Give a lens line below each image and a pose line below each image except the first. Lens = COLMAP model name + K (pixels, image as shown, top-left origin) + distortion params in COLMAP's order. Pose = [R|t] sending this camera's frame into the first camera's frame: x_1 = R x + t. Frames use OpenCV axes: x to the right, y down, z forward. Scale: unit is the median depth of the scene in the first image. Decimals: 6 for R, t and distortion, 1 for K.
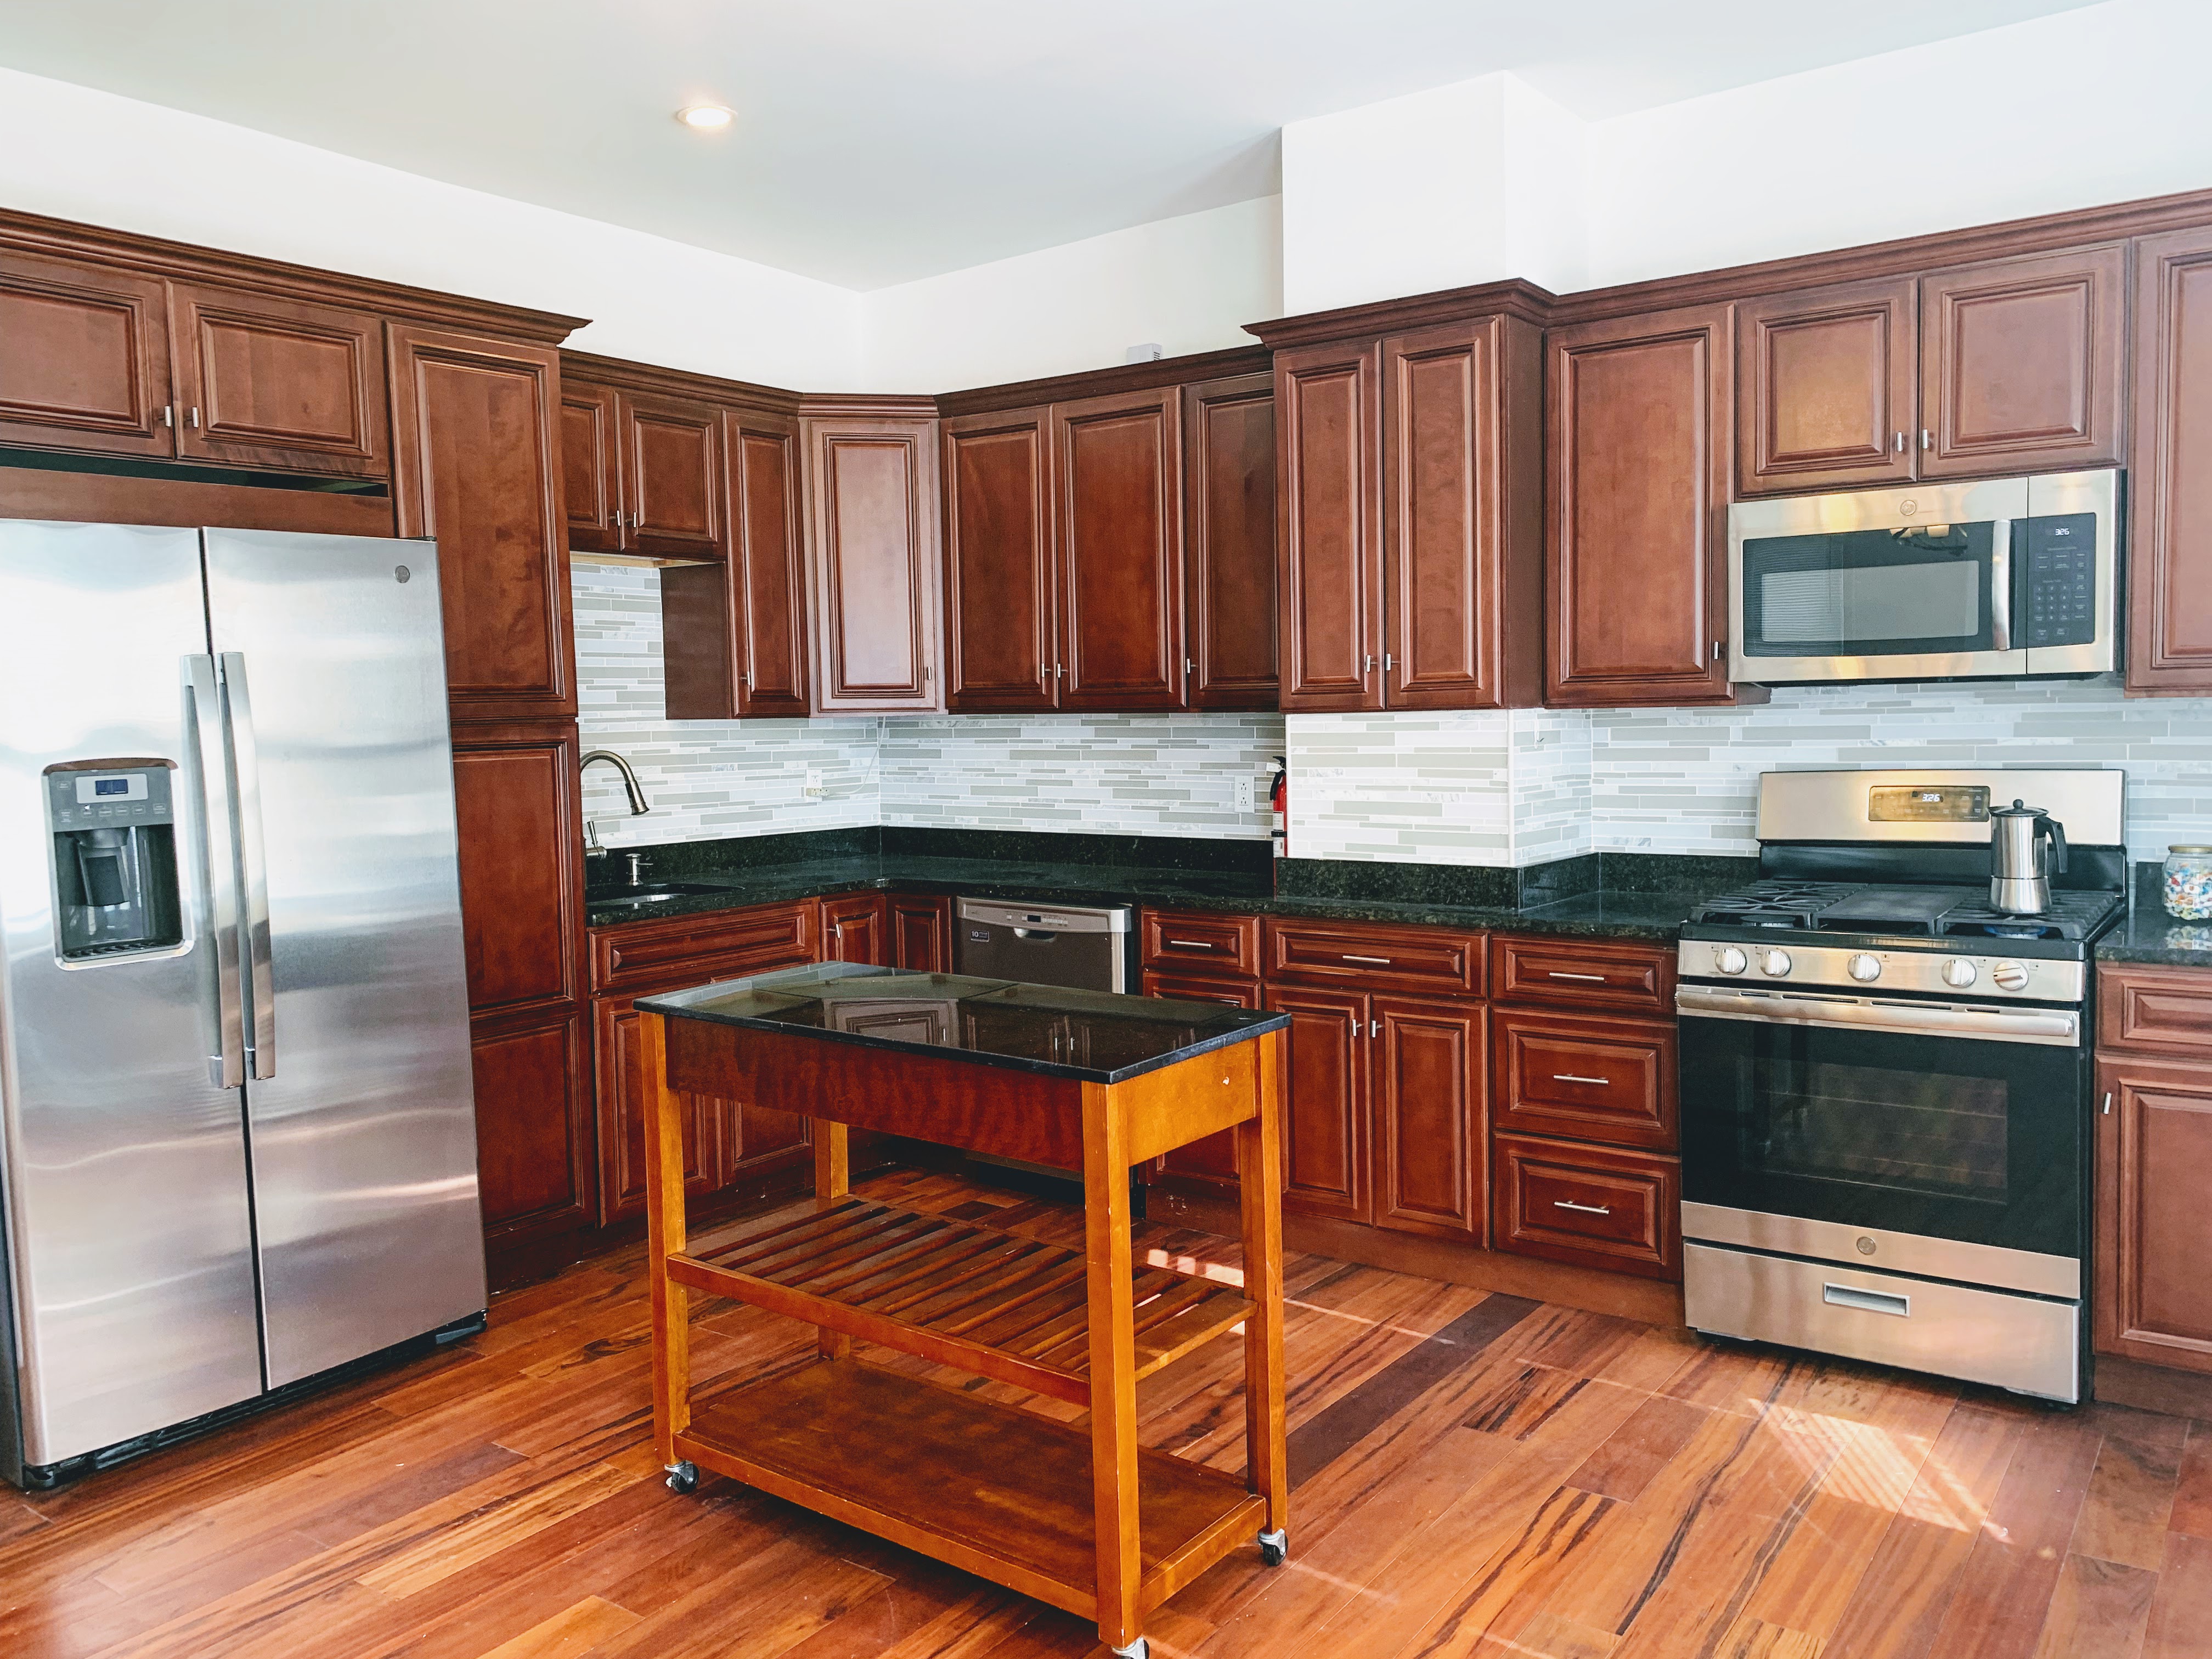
lens RADIAL K [[1675.8, 0, 1106.0], [0, 1675.8, 829.5], [0, 0, 1]] dist [0.046506, -0.053805]
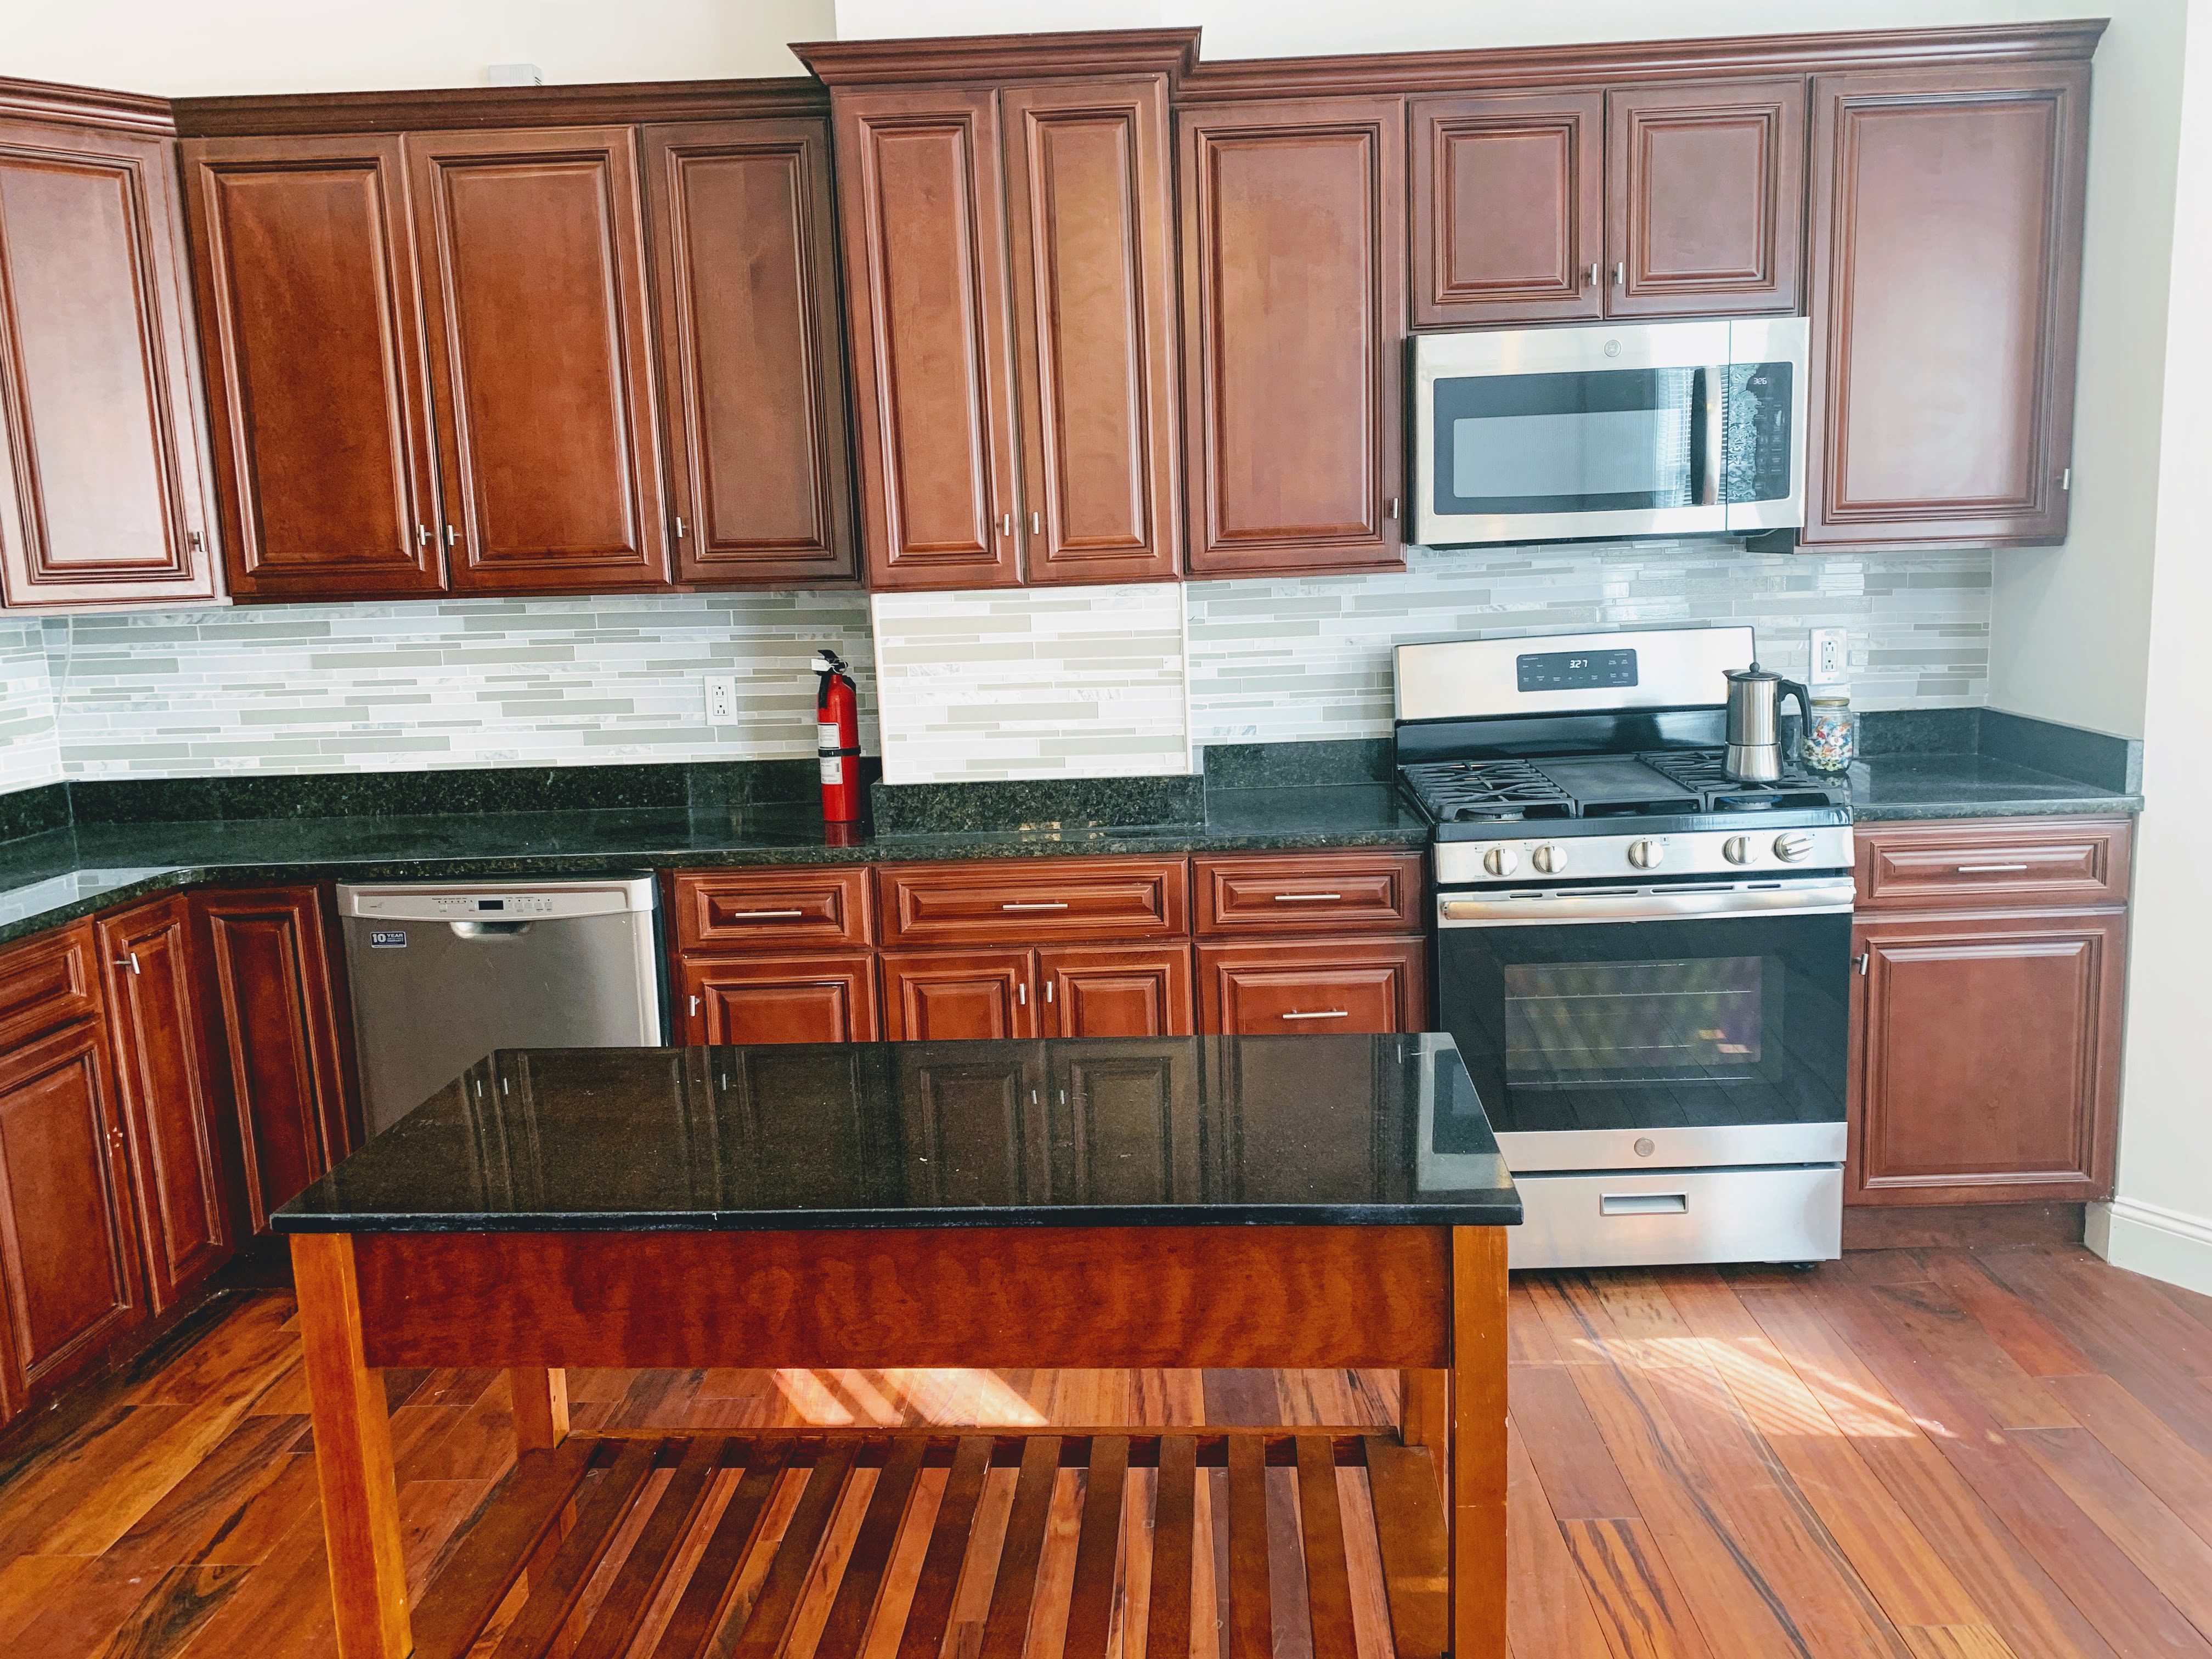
lens RADIAL K [[1696.7, 0, 1117.8], [0, 1696.7, 824.1], [0, 0, 1]] dist [0.044276, -0.051285]
pose [[0.820170, -0.105359, 0.562335, -0.257938], [0.062381, 0.993505, 0.095161, -0.034466], [-0.568709, -0.042969, 0.821416, 0.333695]]
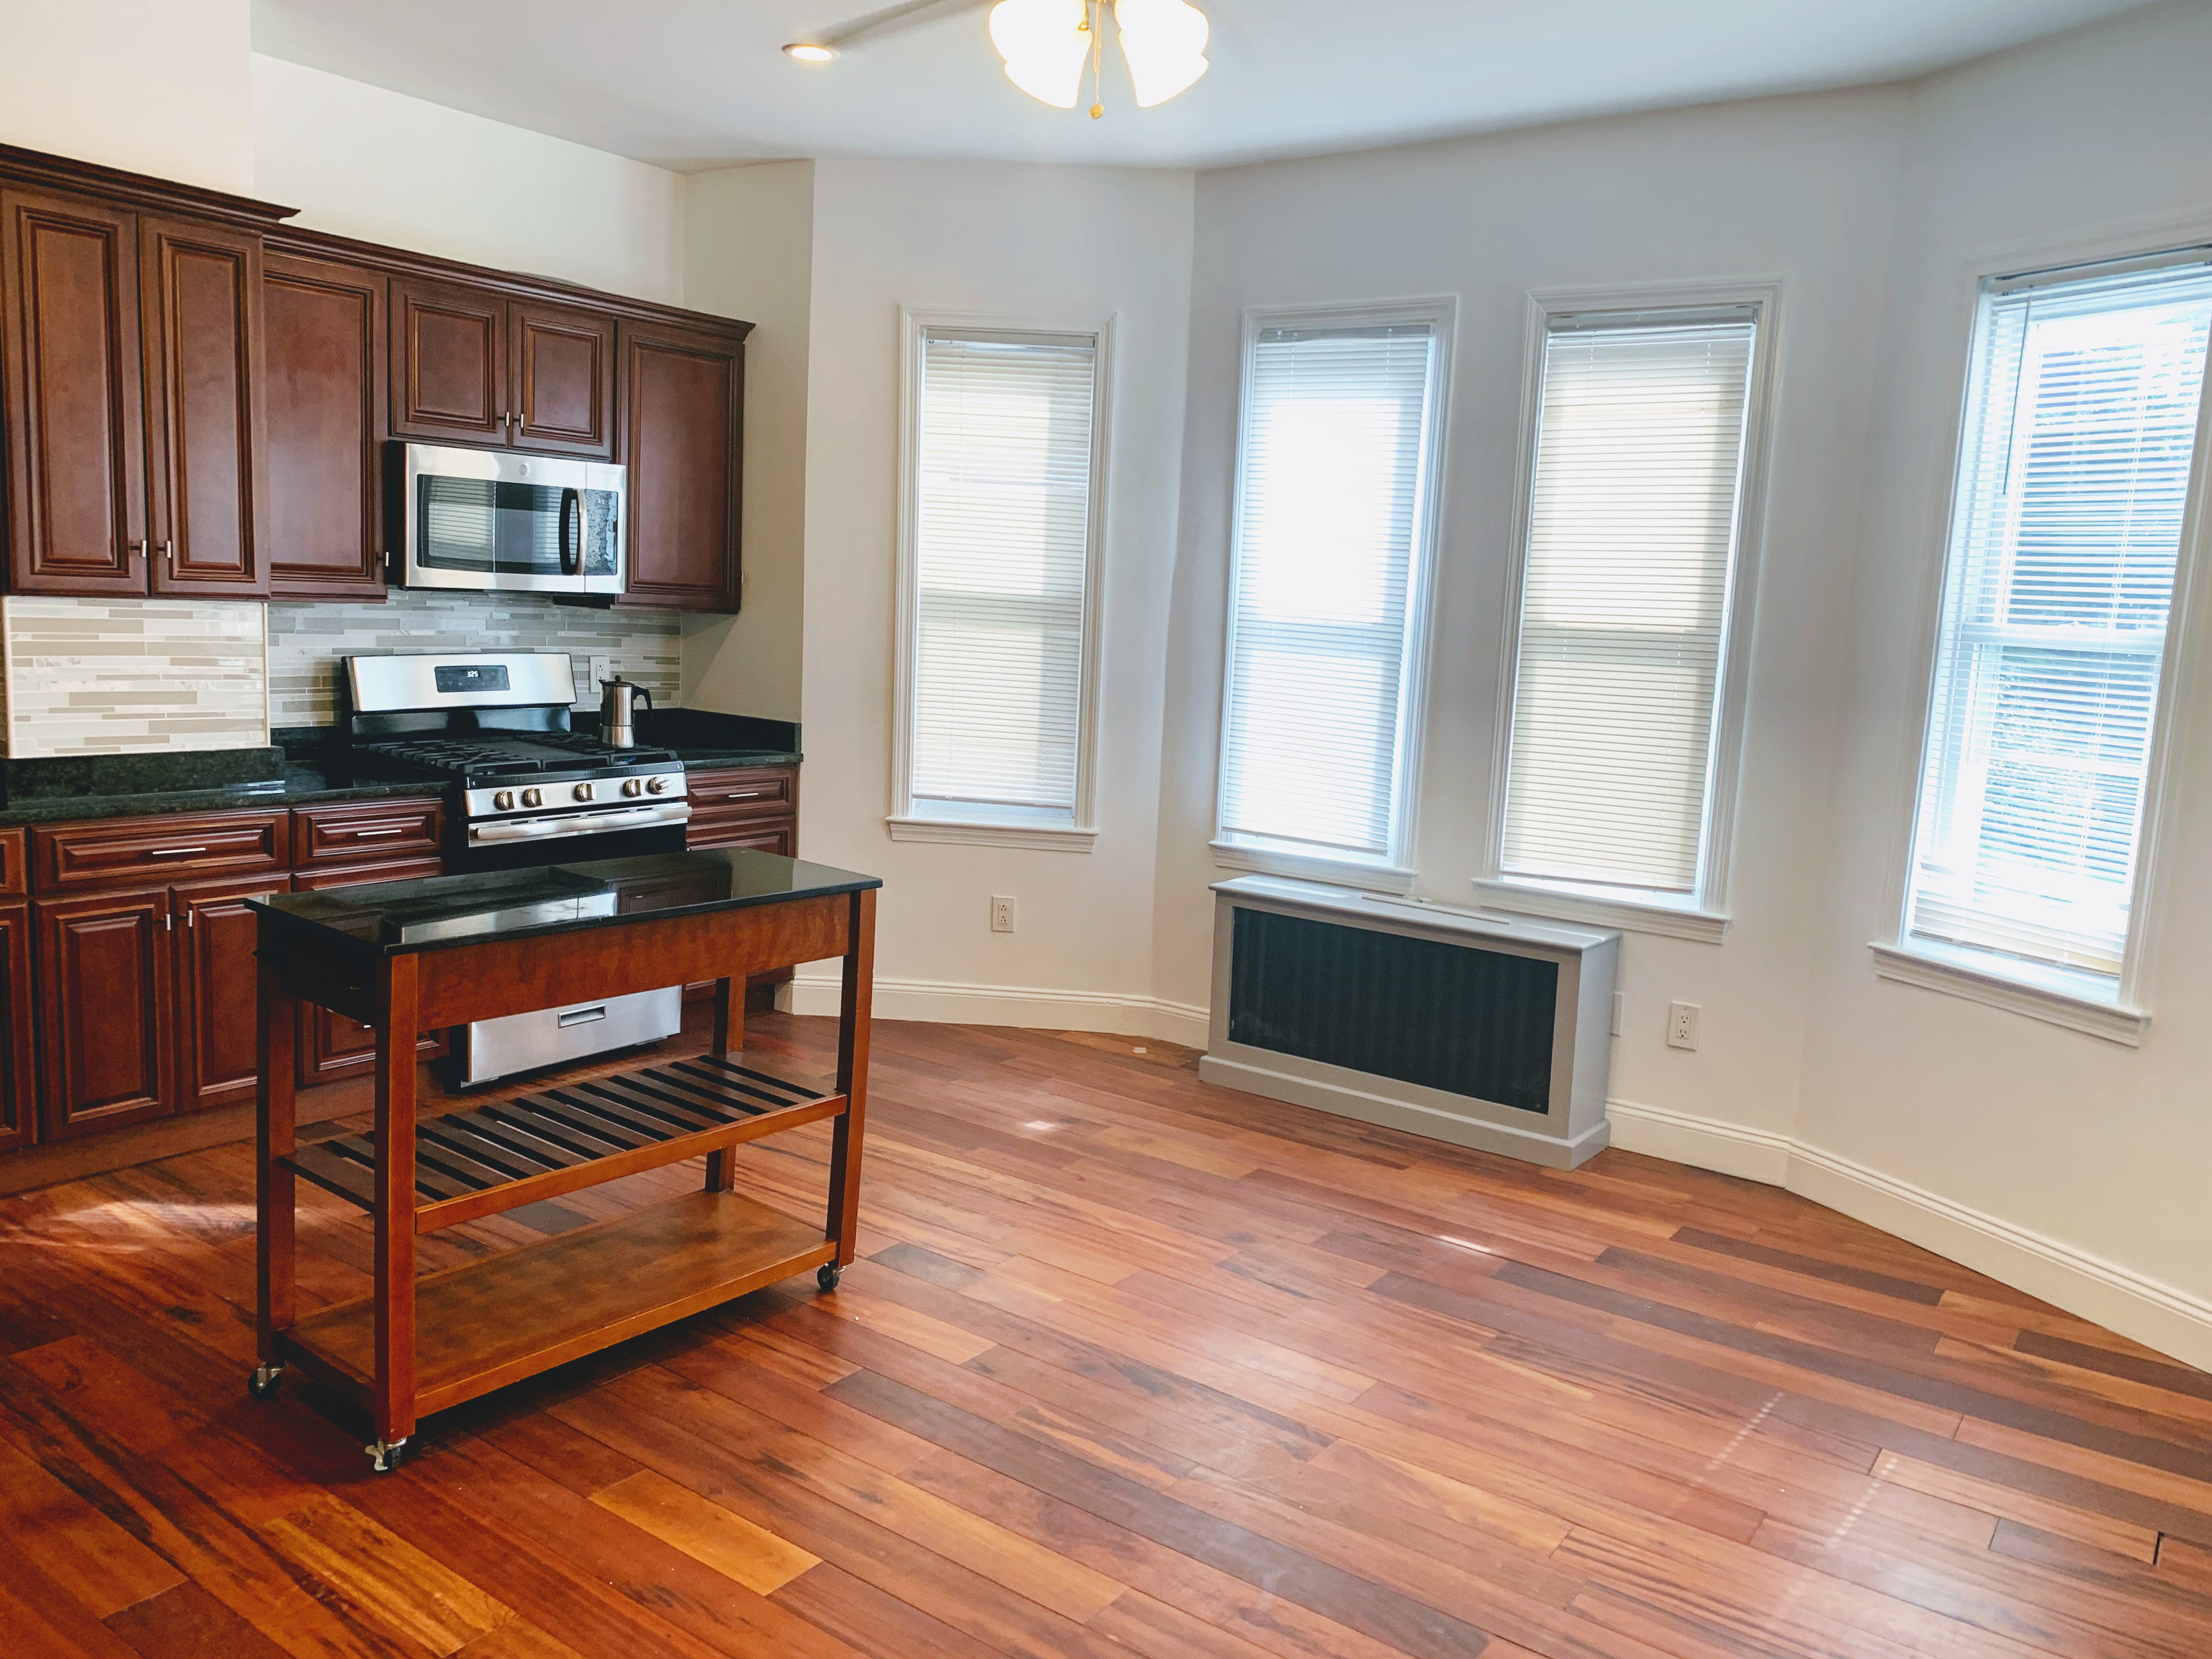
lens RADIAL K [[1723.6, 0, 1090.8], [0, 1723.6, 824.8], [0, 0, 1]] dist [0.102489, -0.108819]
pose [[0.003193, -0.115123, 0.993346, -0.887239], [0.023781, 0.993079, 0.115016, -0.045615], [-0.999712, 0.023255, 0.005908, 0.458961]]
